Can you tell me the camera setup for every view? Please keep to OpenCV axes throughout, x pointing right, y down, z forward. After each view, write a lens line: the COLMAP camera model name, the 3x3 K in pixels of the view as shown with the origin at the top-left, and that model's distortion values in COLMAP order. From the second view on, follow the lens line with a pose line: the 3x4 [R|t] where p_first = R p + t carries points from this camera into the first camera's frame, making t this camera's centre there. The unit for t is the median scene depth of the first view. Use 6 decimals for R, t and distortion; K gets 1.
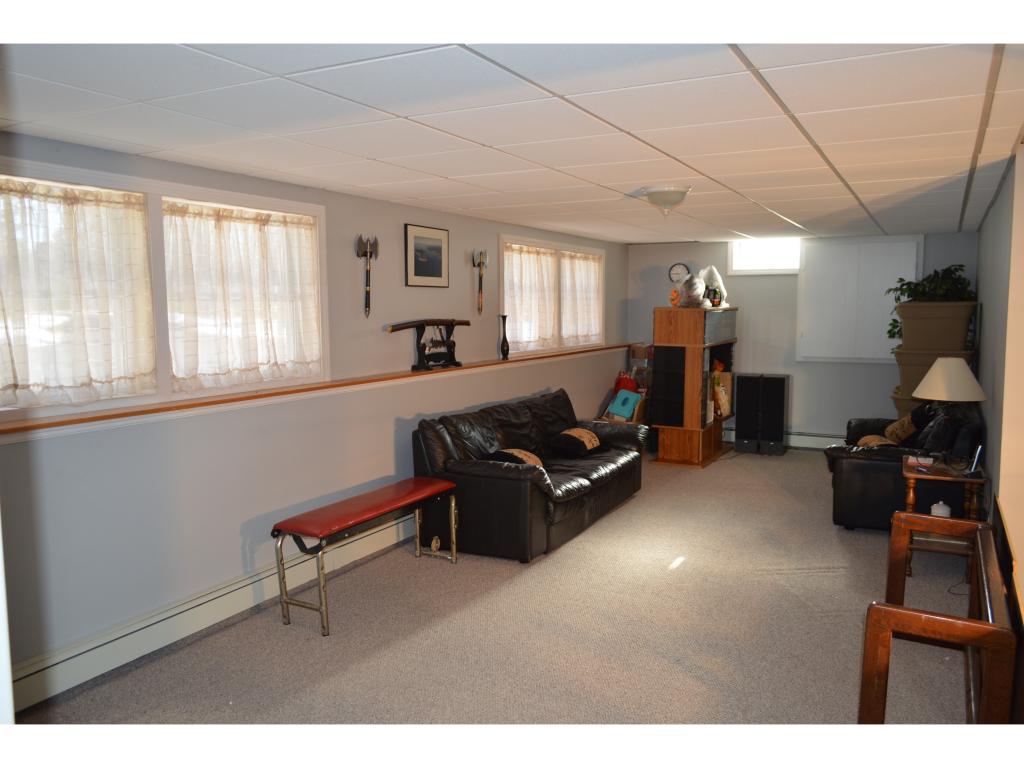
lens RADIAL K [[812.7, 0, 512.0], [0, 812.7, 384.0], [0, 0, 1]] dist [-0.010681, 0.002976]
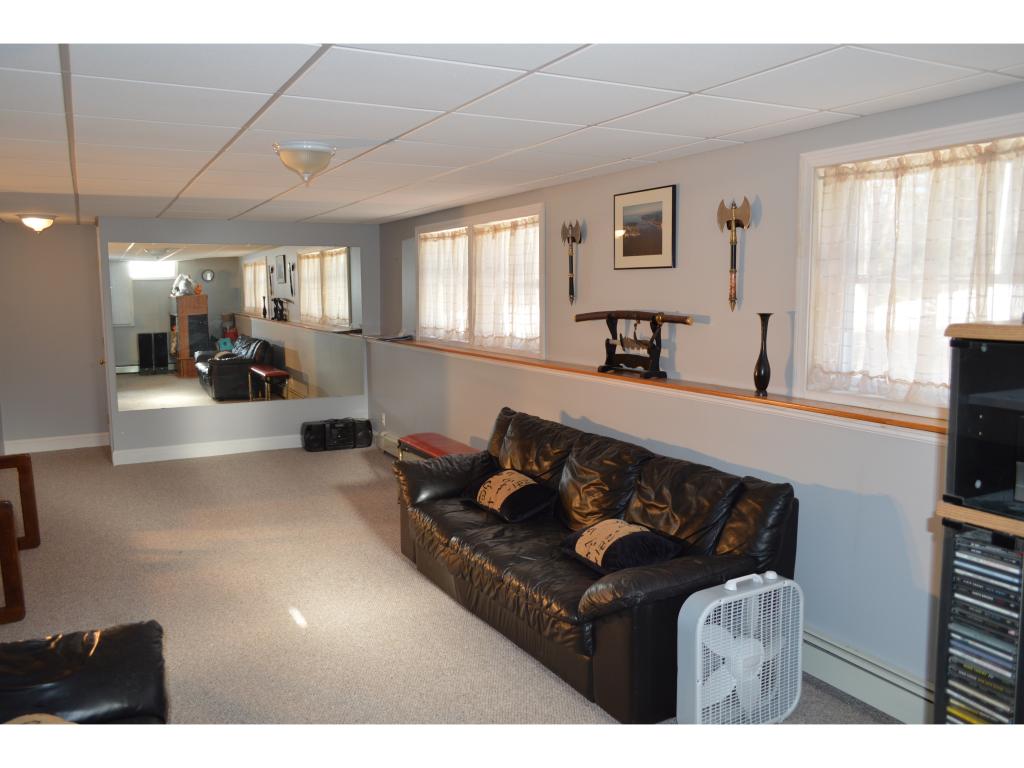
lens RADIAL K [[812.7, 0, 512.0], [0, 812.7, 384.0], [0, 0, 1]] dist [-0.010681, 0.002976]
pose [[-0.559786, 0.117611, -0.820248, 0.625700], [-0.058886, 0.981728, 0.180952, -0.148251], [0.826542, 0.149595, -0.542632, 1.367653]]
